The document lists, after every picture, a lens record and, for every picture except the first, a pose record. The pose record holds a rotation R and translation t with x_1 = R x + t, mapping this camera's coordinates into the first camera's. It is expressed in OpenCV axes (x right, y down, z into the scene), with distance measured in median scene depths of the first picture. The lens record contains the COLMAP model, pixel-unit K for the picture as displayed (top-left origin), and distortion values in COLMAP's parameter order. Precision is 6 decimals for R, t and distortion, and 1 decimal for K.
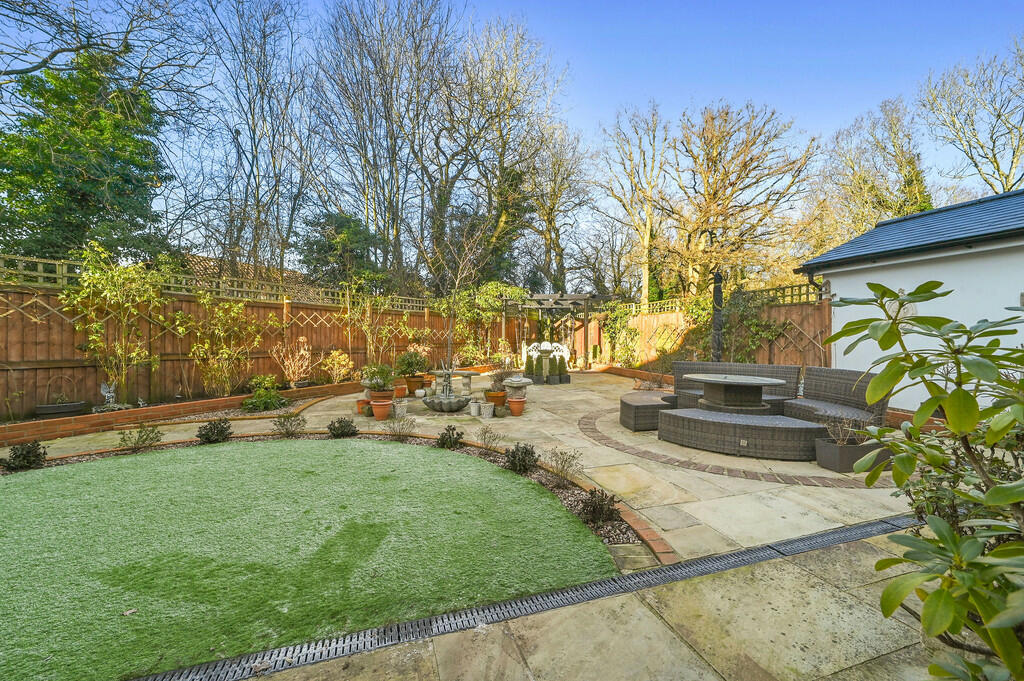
lens RADIAL K [[400.3, 0, 510.9], [0, 400.3, 342.1], [0, 0, 1]] dist [-0.016914, 0.006185]
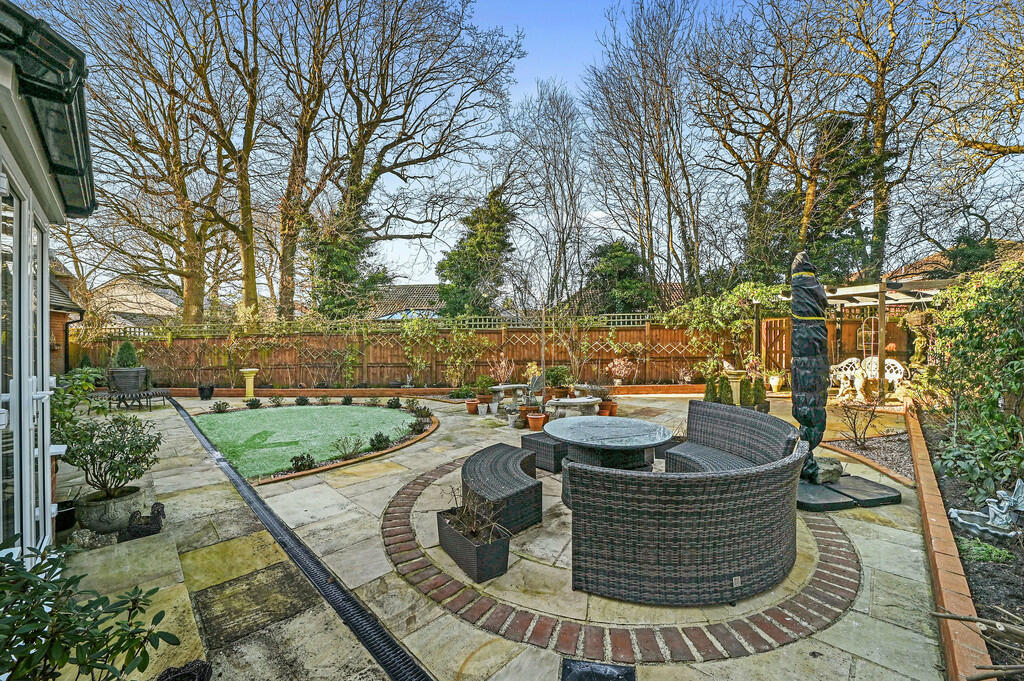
lens RADIAL K [[400.3, 0, 509.1], [0, 400.3, 341.6], [0, 0, 1]] dist [-0.016914, 0.006185]
pose [[0.435976, -0.001257, -0.899957, 1.498269], [0.001542, 0.999999, -0.000650, -0.096127], [0.899957, -0.001105, 0.435978, 0.691386]]
